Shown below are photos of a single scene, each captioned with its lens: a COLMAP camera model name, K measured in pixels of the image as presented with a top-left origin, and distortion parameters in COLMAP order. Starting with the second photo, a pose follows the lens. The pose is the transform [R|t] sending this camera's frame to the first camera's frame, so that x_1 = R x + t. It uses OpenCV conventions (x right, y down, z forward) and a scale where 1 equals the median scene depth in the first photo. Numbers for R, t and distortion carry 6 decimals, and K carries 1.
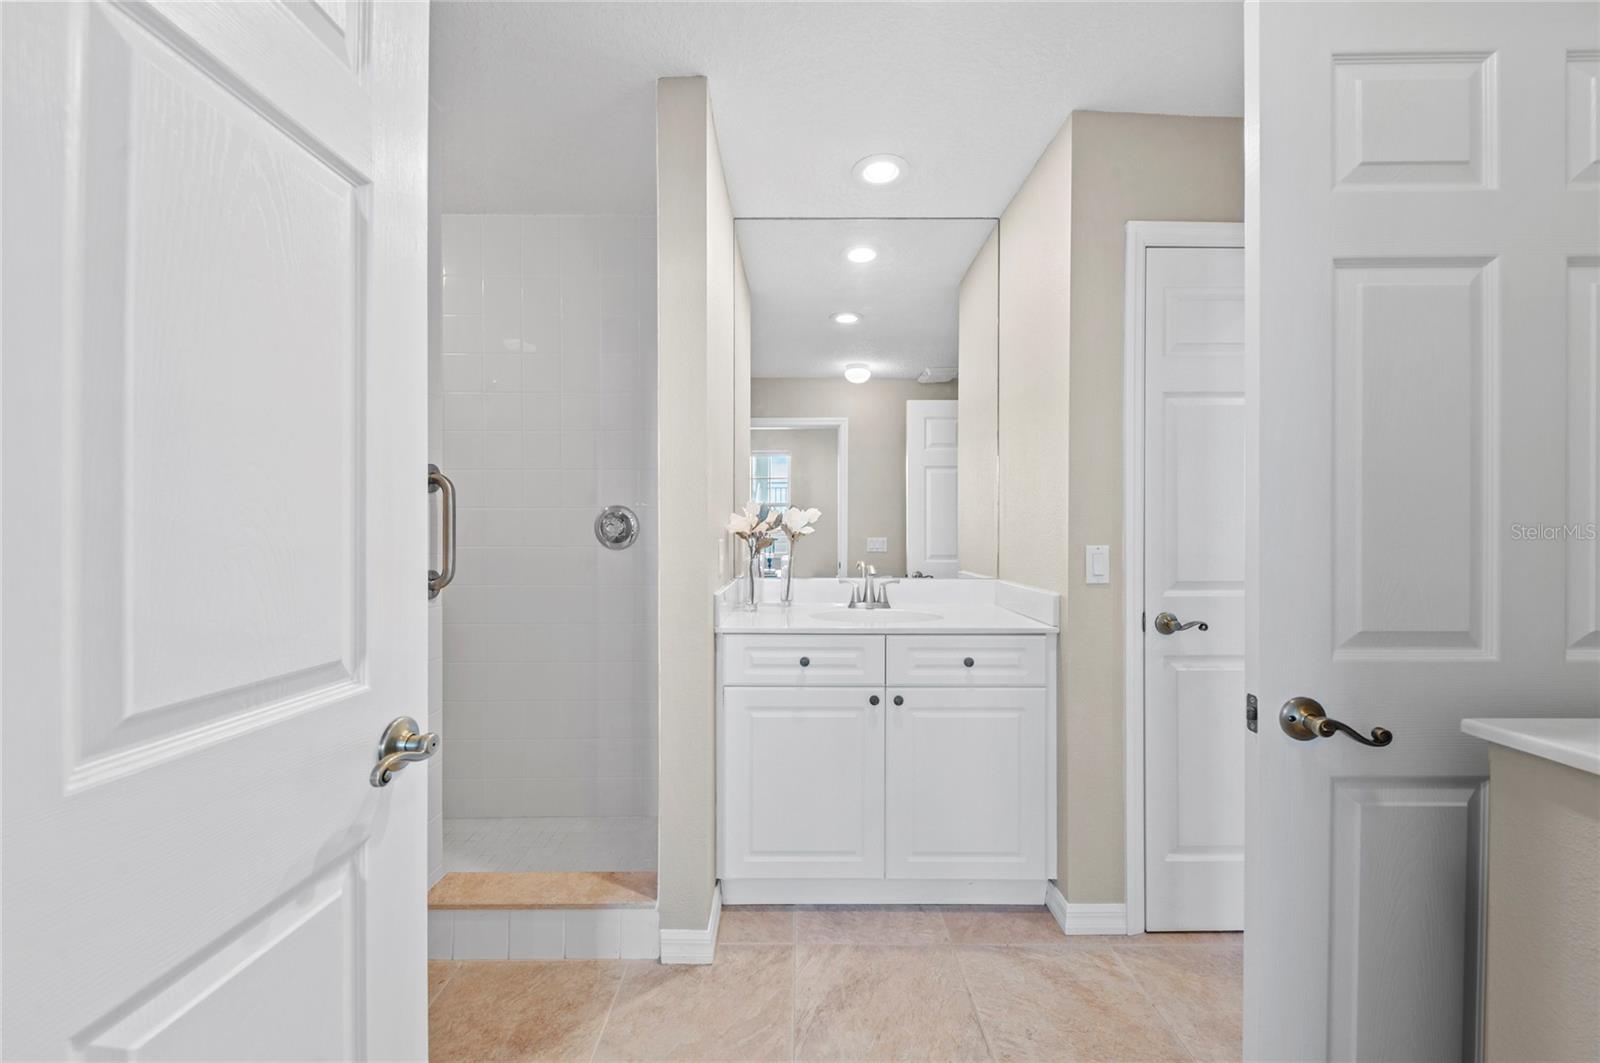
lens RADIAL K [[602.0, 0, 810.0], [0, 602.0, 535.8], [0, 0, 1]] dist [0.002471, -0.000110]
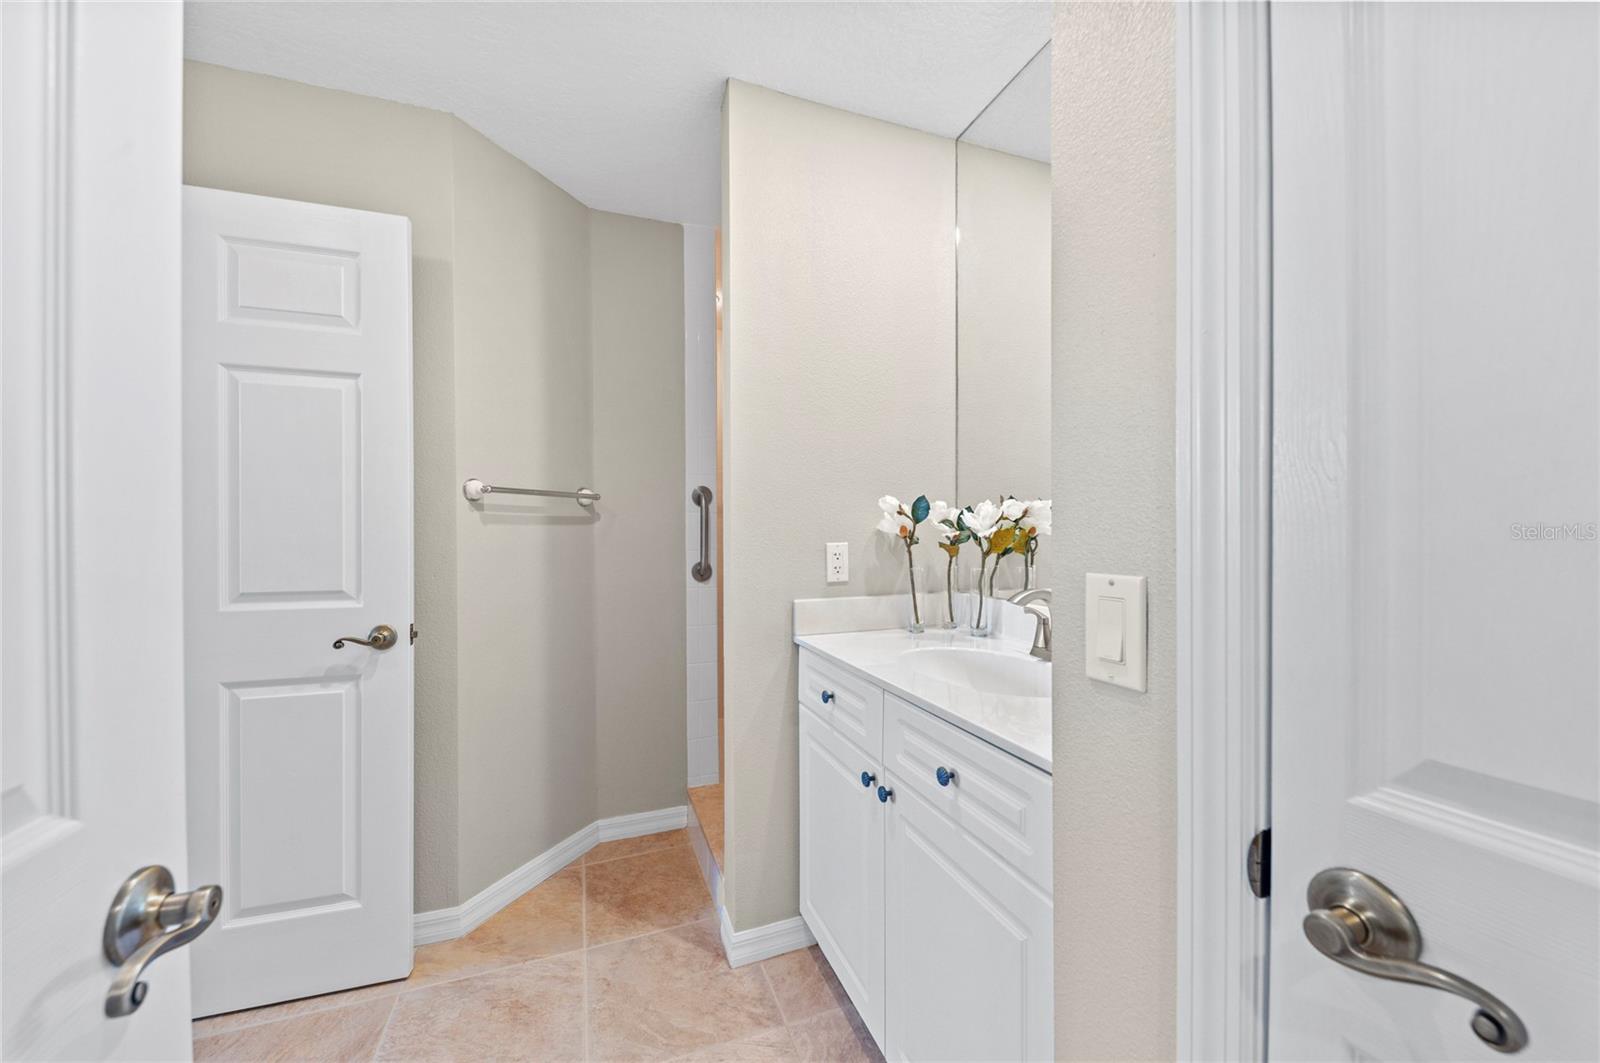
lens RADIAL K [[602.0, 0, 805.5], [0, 602.0, 542.8], [0, 0, 1]] dist [0.002471, -0.000110]
pose [[0.328286, 0.011079, -0.944514, 0.818747], [-0.005272, 0.999937, 0.009897, -0.003829], [0.944564, 0.001731, 0.328323, 0.795514]]
